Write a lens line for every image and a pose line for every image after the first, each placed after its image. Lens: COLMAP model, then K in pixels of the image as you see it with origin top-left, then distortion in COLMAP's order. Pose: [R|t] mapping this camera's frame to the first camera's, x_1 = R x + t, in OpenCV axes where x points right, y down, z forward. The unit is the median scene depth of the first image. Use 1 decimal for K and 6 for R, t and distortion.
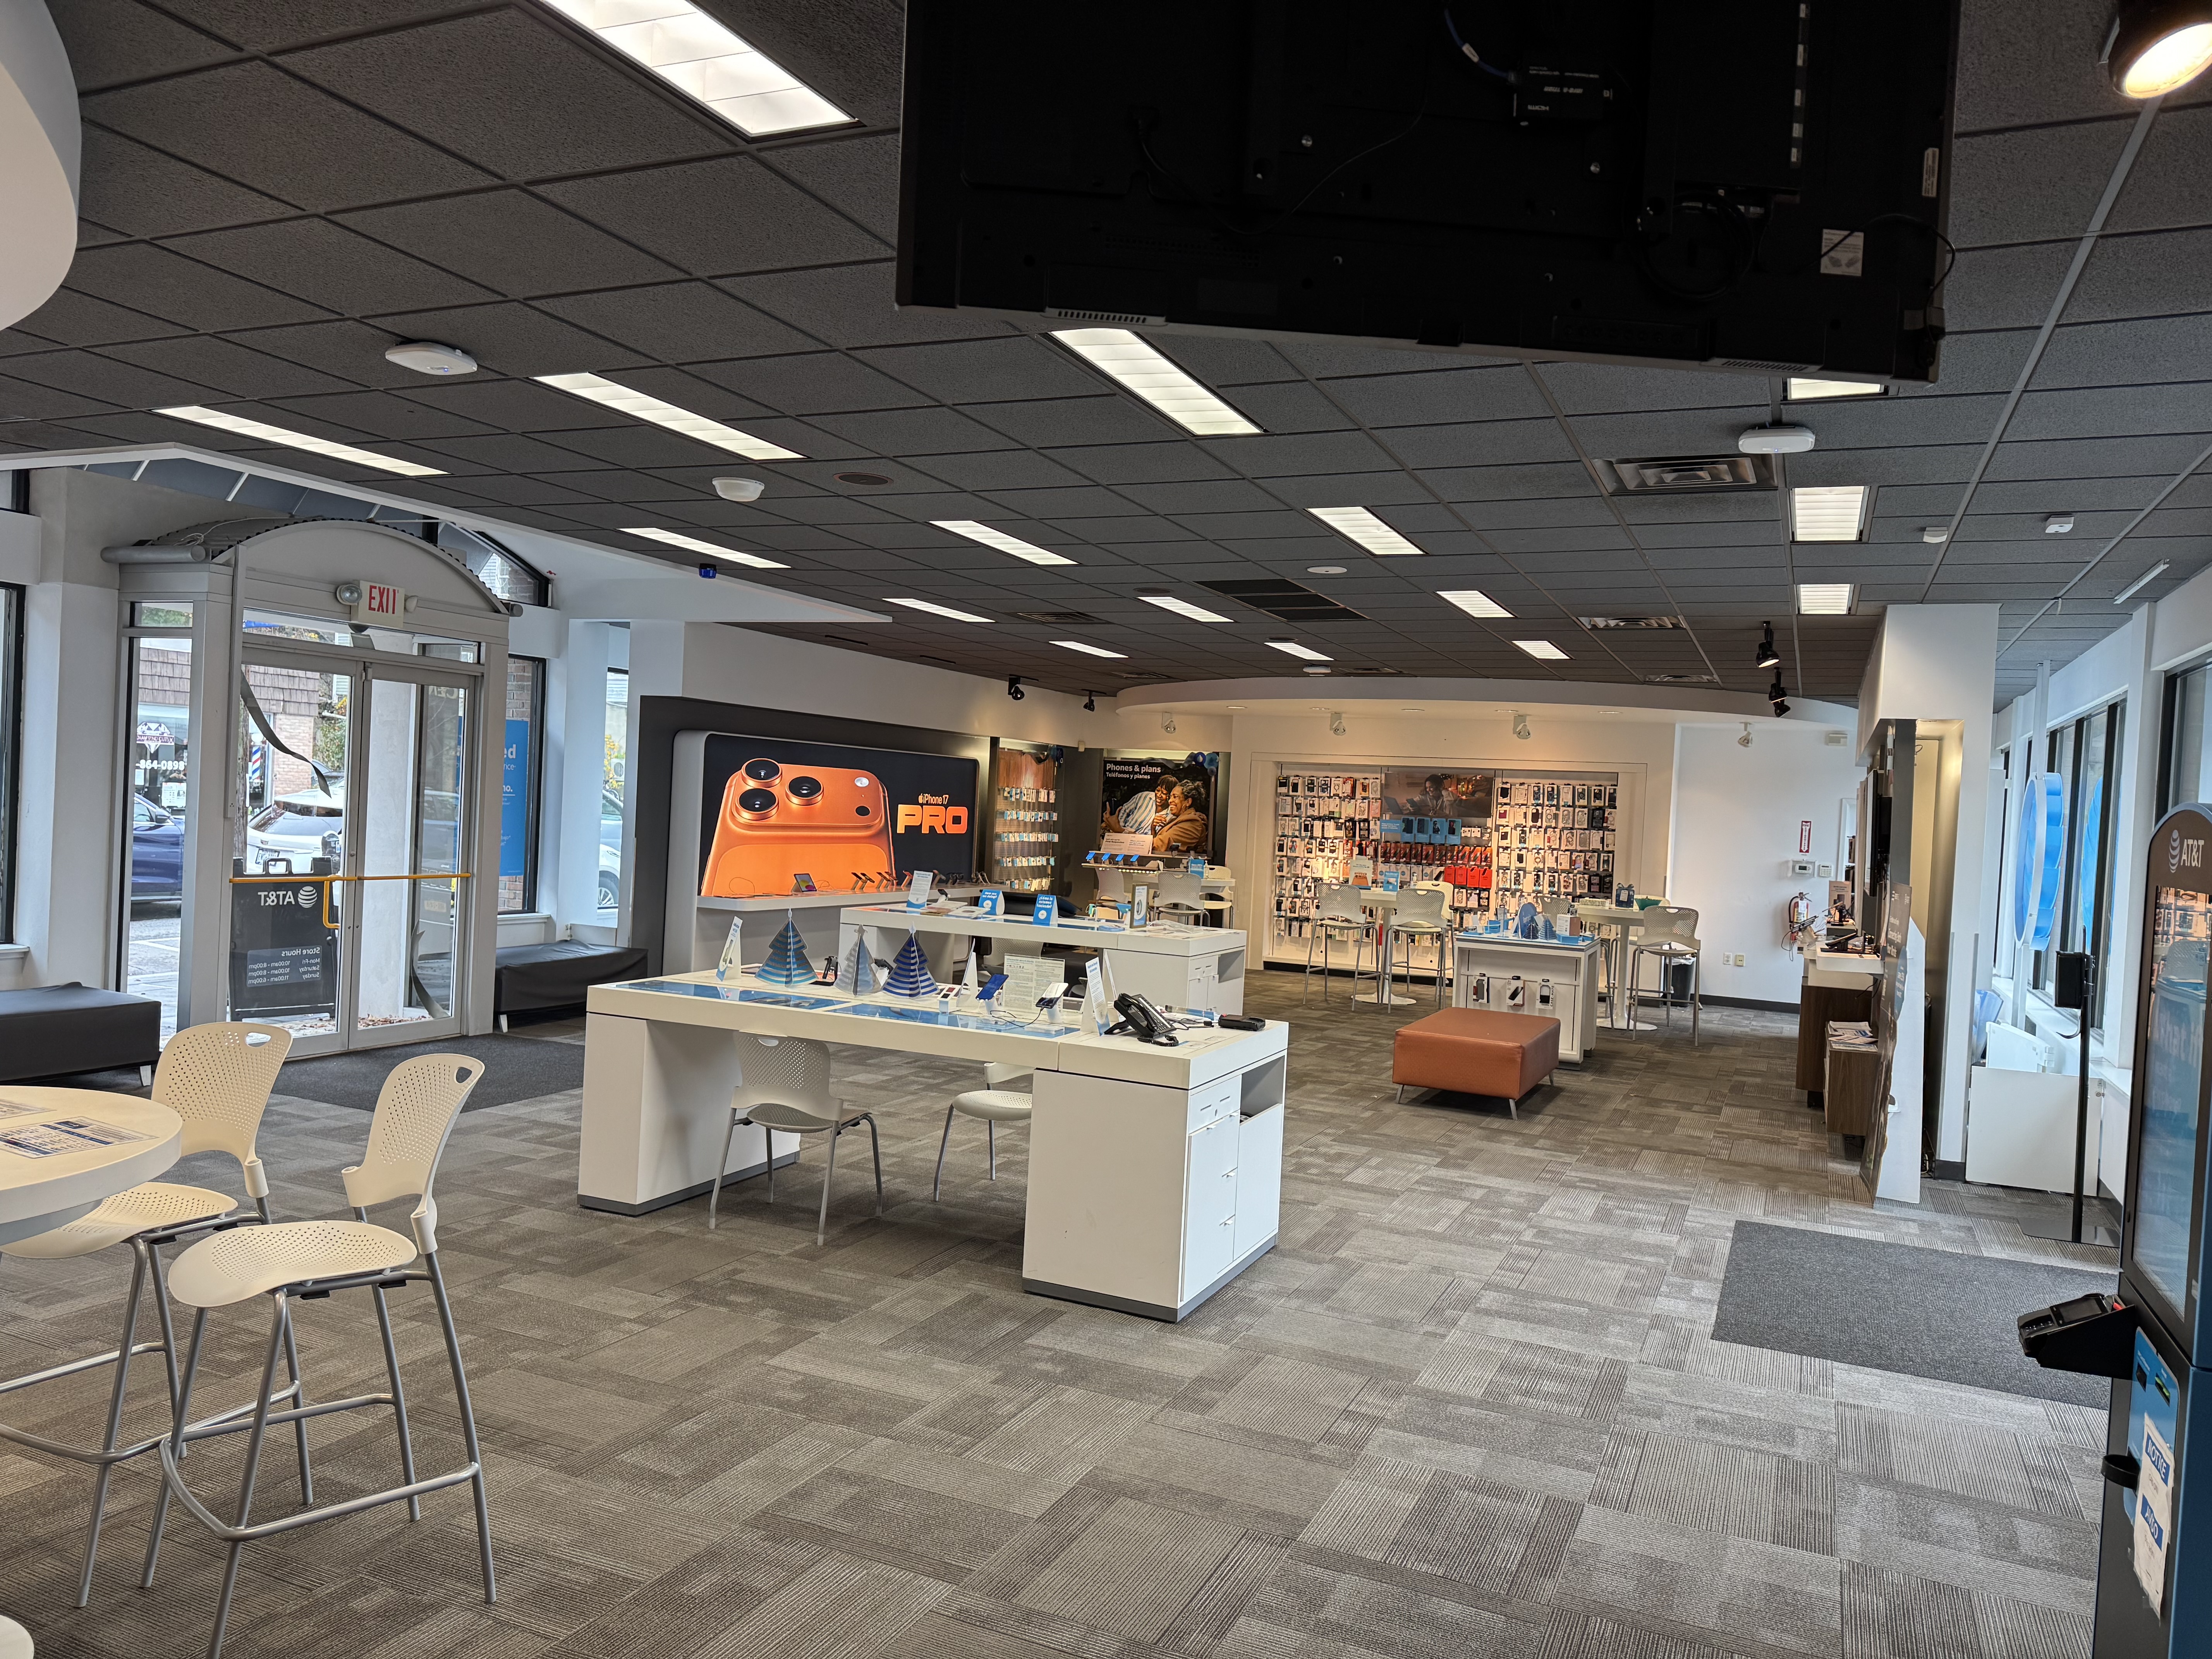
lens RADIAL K [[1537.5, 0, 1097.9], [0, 1537.5, 835.1], [0, 0, 1]] dist [0.101155, -0.098544]
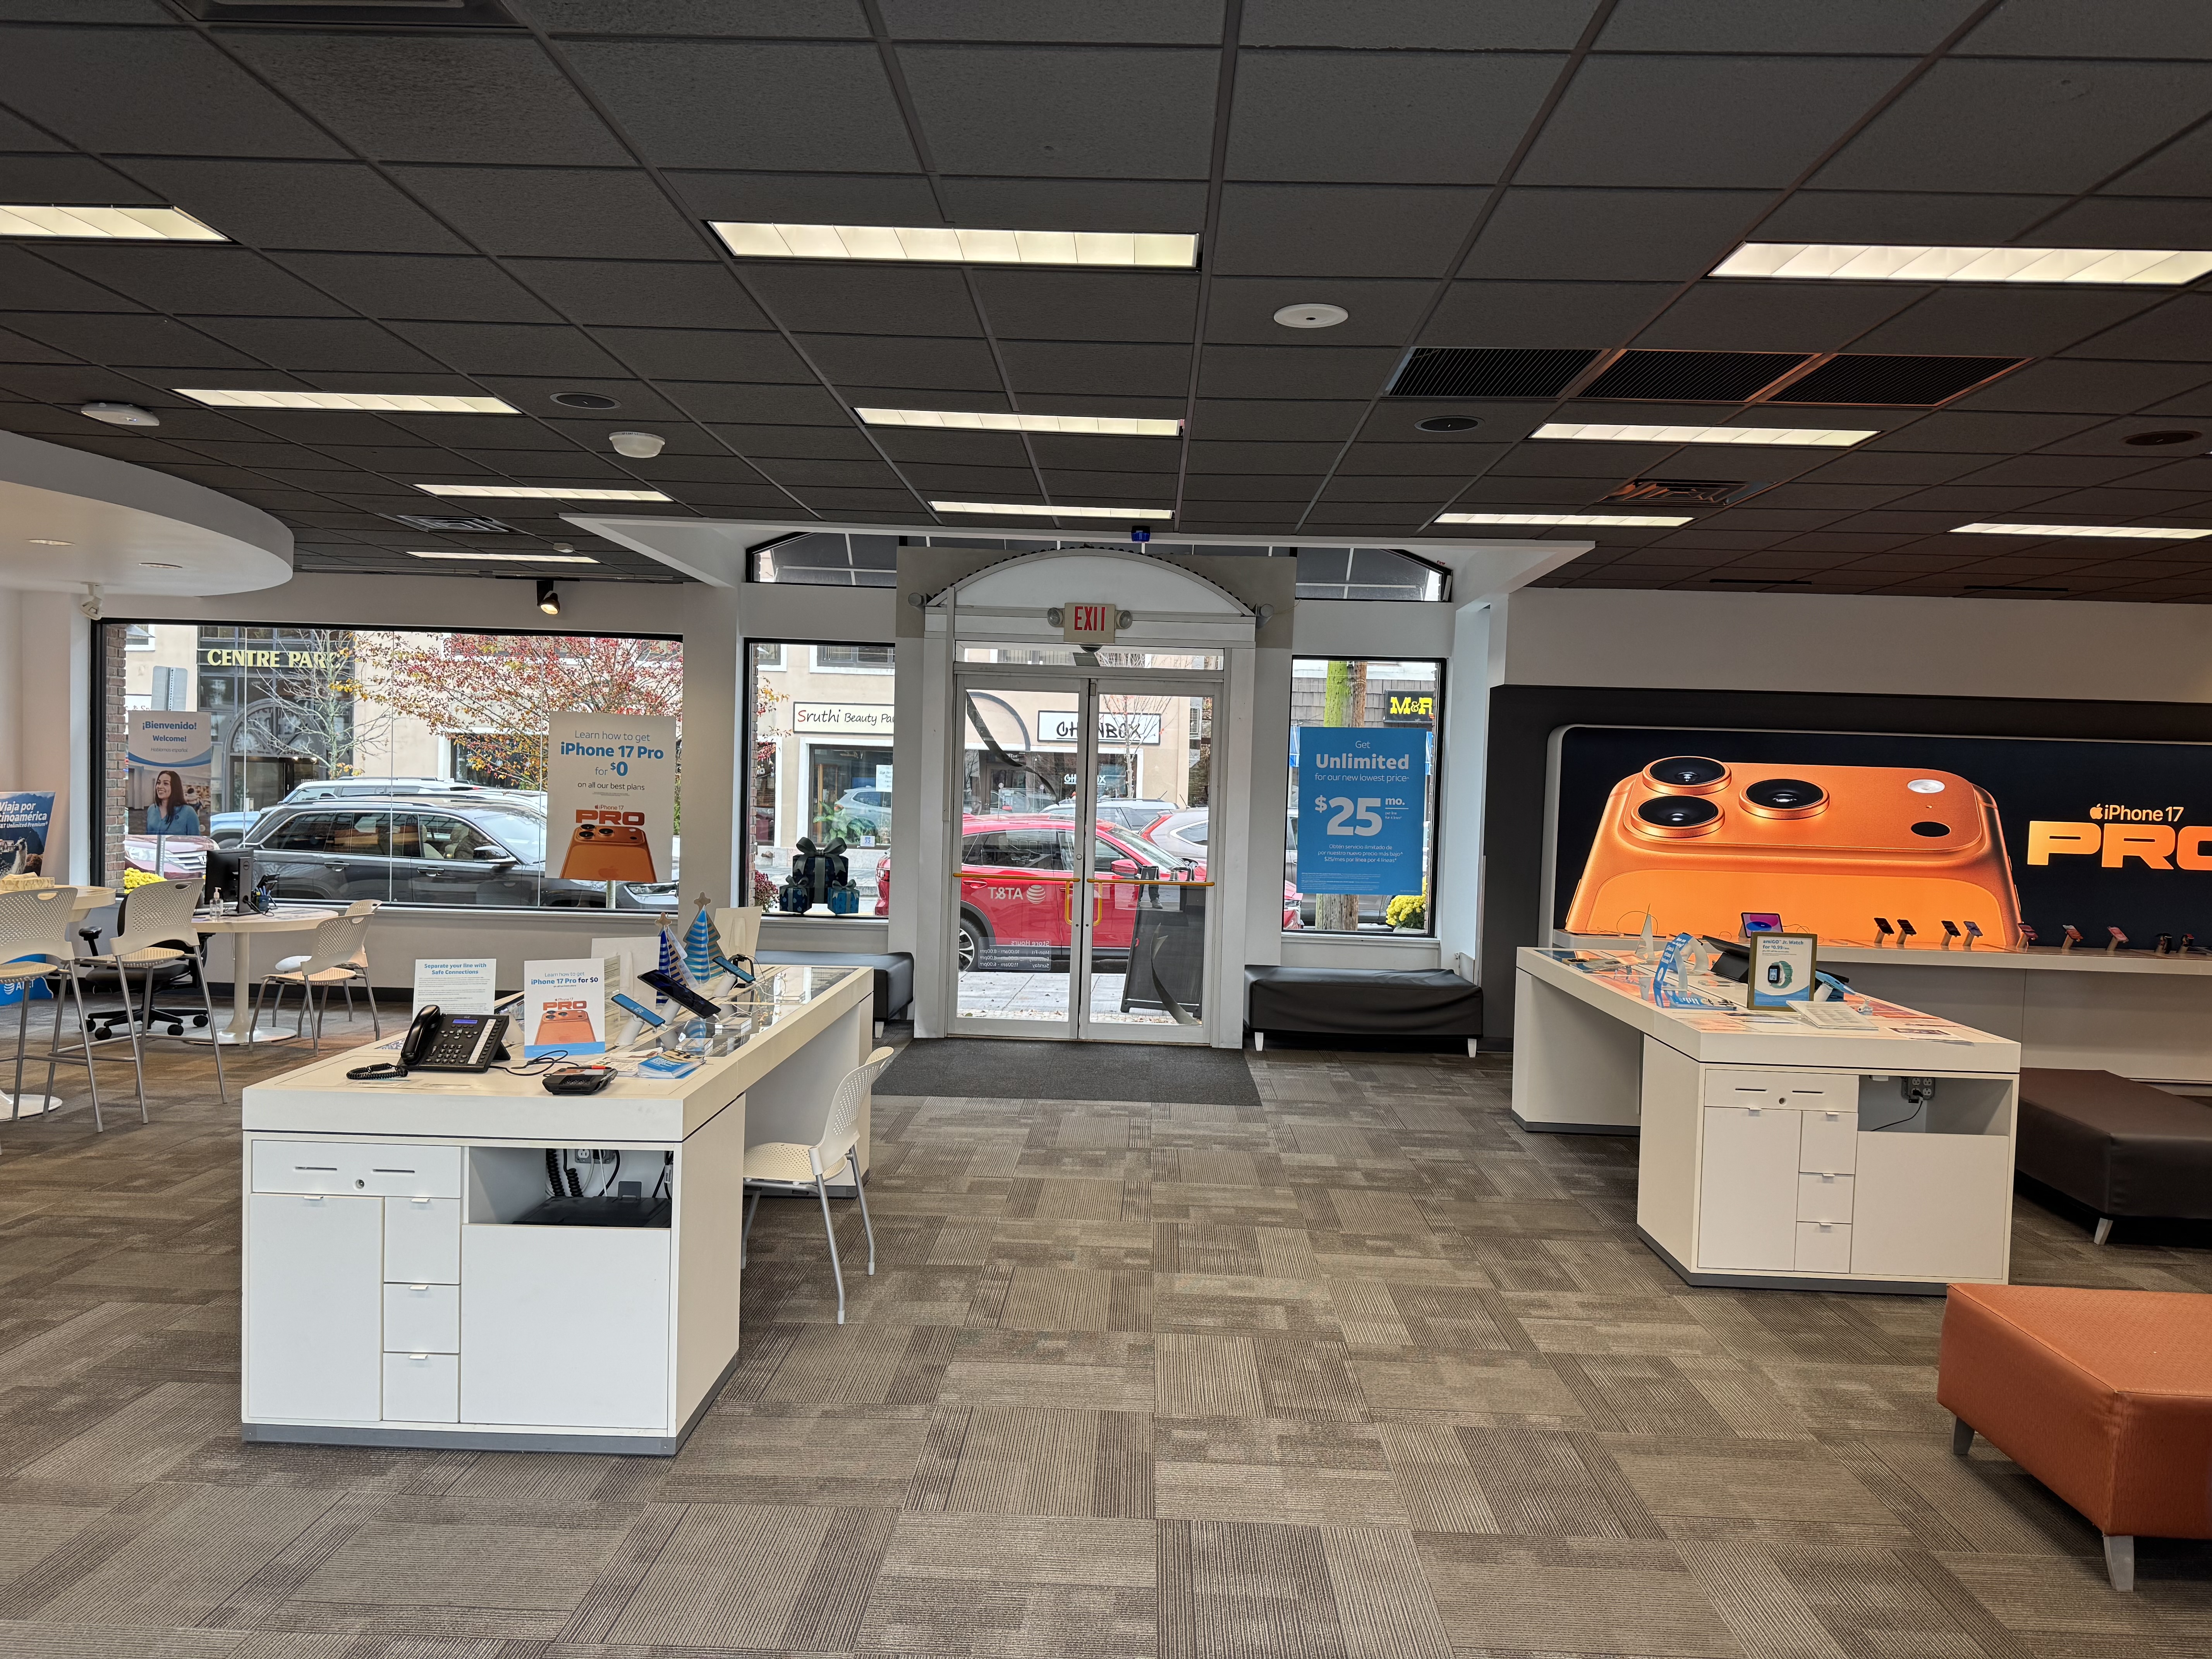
lens RADIAL K [[1537.5, 0, 1097.9], [0, 1537.5, 835.1], [0, 0, 1]] dist [0.101155, -0.098544]
pose [[0.388493, -0.001182, -0.921451, 0.331893], [-0.030479, 0.999435, -0.014132, 0.007574], [0.920947, 0.033575, 0.388238, 0.391595]]
